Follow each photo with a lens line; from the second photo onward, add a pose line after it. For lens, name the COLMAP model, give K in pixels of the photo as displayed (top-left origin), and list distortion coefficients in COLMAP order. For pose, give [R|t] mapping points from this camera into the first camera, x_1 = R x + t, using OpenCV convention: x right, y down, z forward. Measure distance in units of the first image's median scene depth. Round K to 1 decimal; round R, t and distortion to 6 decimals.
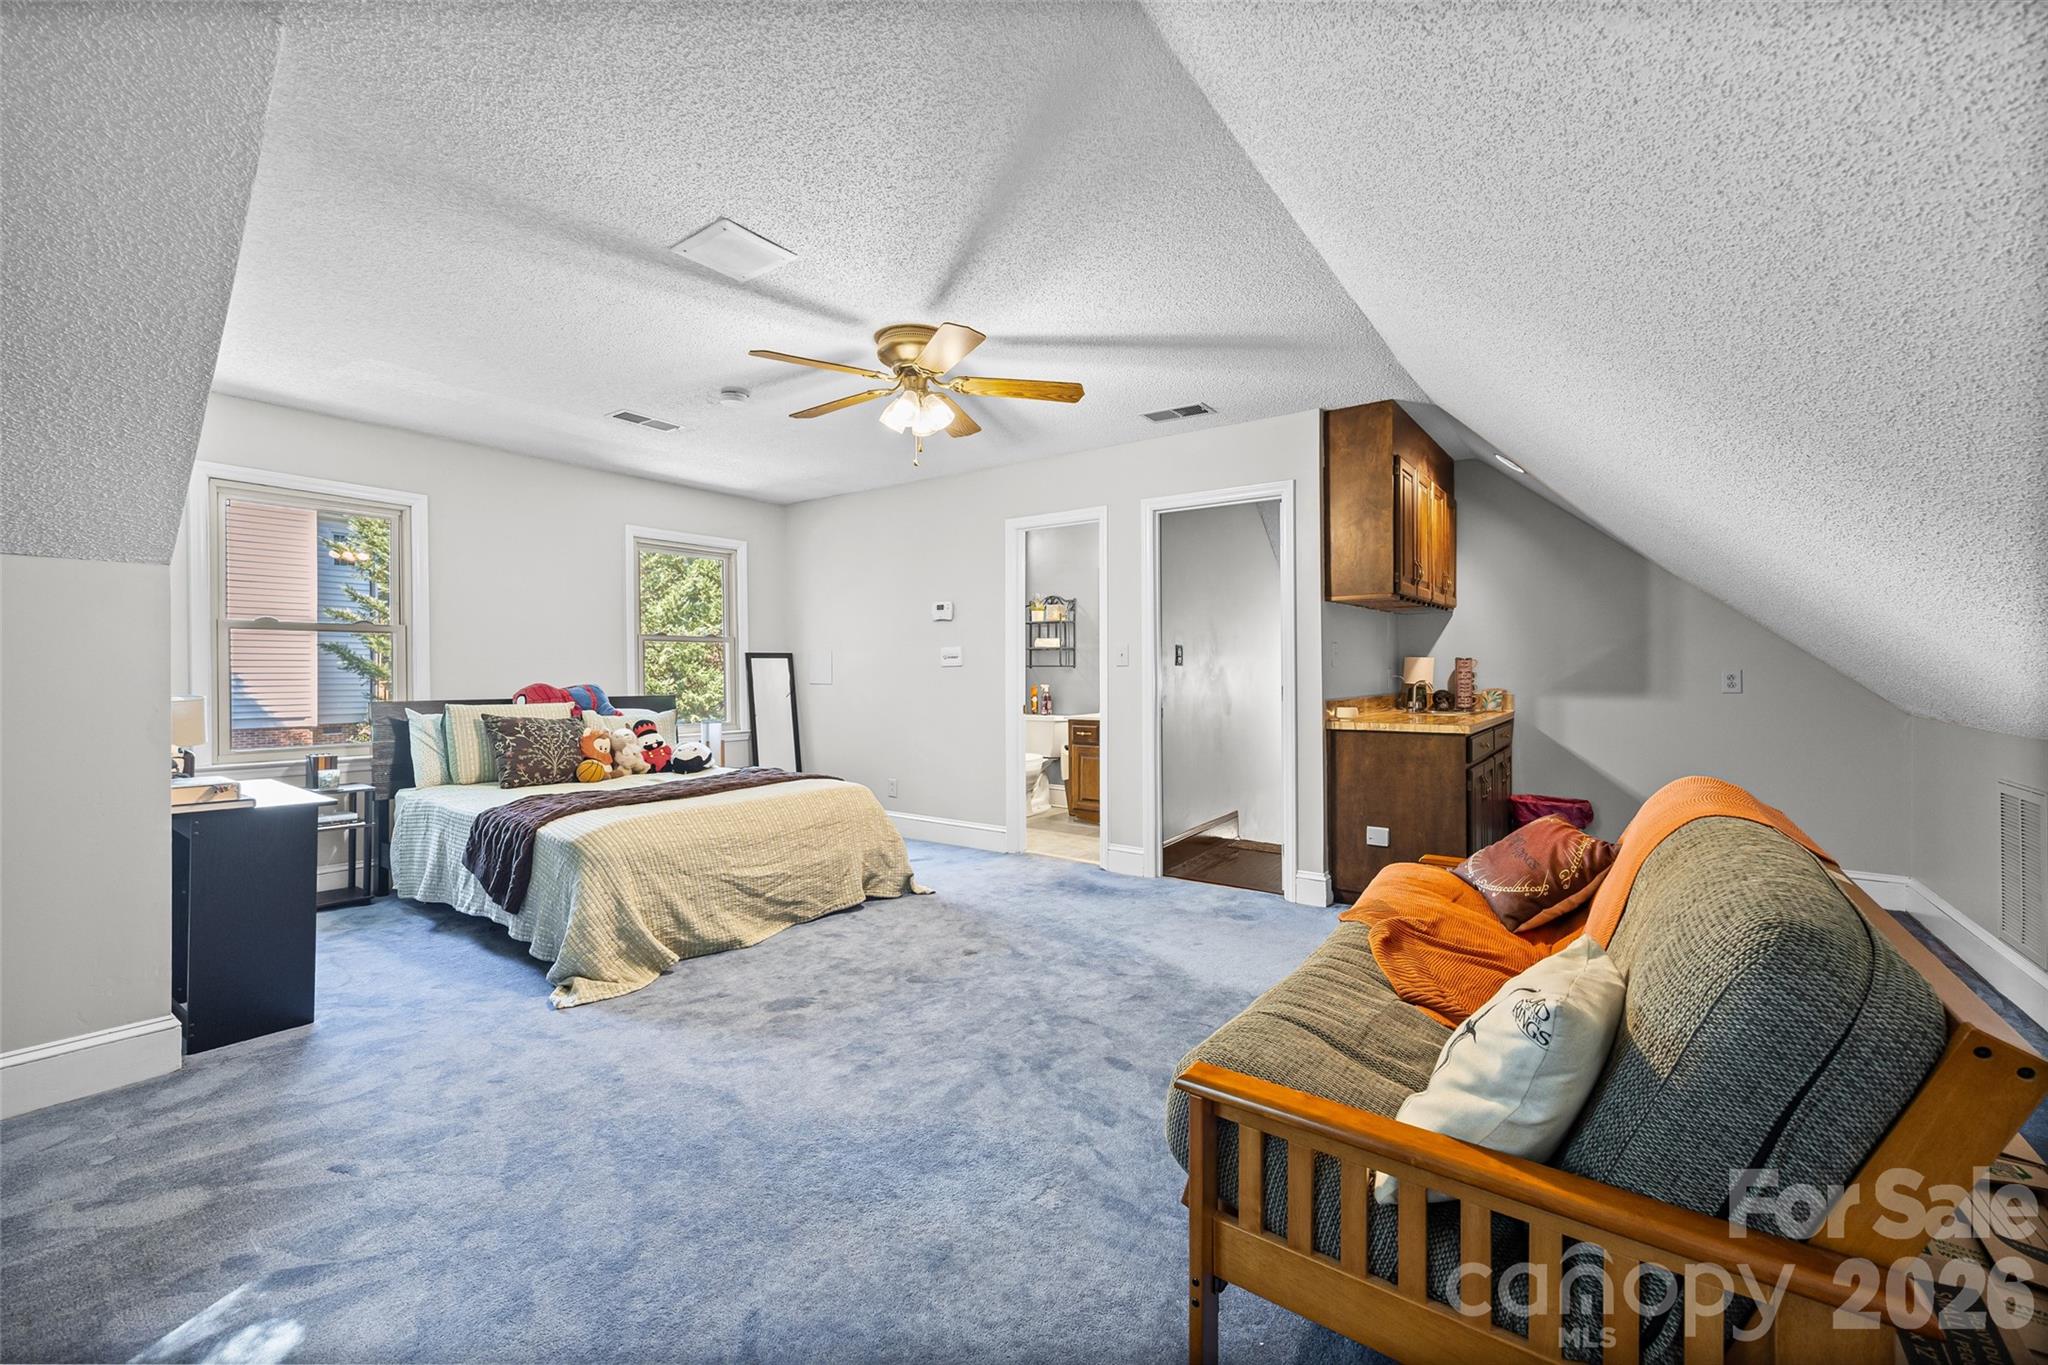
lens RADIAL K [[785.7, 0, 1011.5], [0, 785.7, 666.7], [0, 0, 1]] dist [-0.000909, 0.000287]
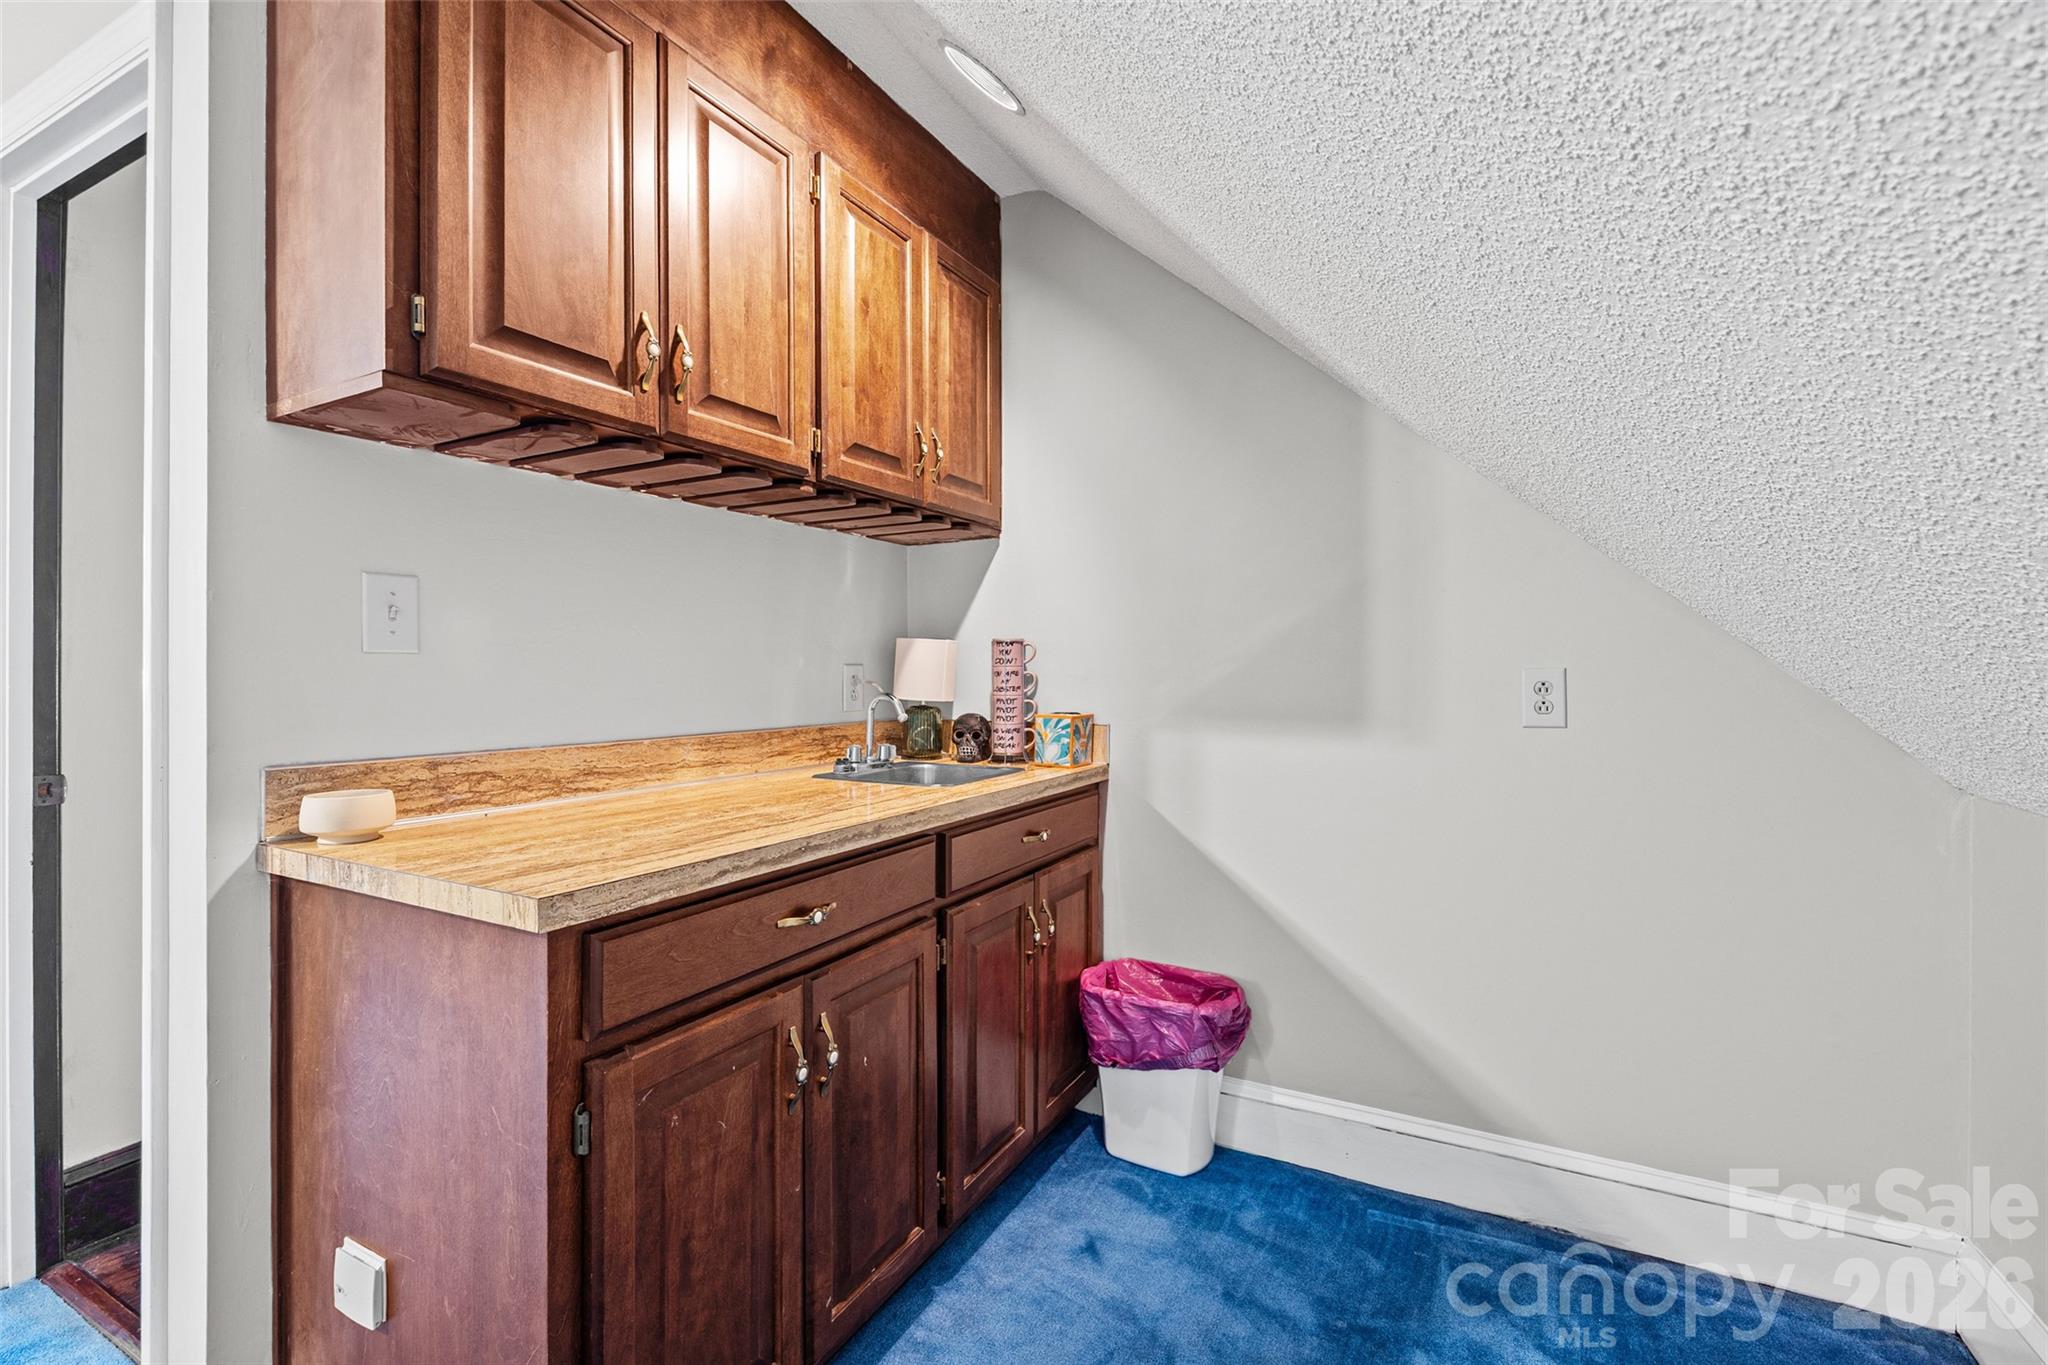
lens RADIAL K [[813.2, 0, 1021.9], [0, 813.2, 675.1], [0, 0, 1]] dist [-0.000288, 0.000081]
pose [[0.987550, 0.002660, 0.157283, 0.526134], [-0.003180, 0.999990, 0.003060, 0.005906], [-0.157274, -0.003522, 0.987549, 0.564801]]
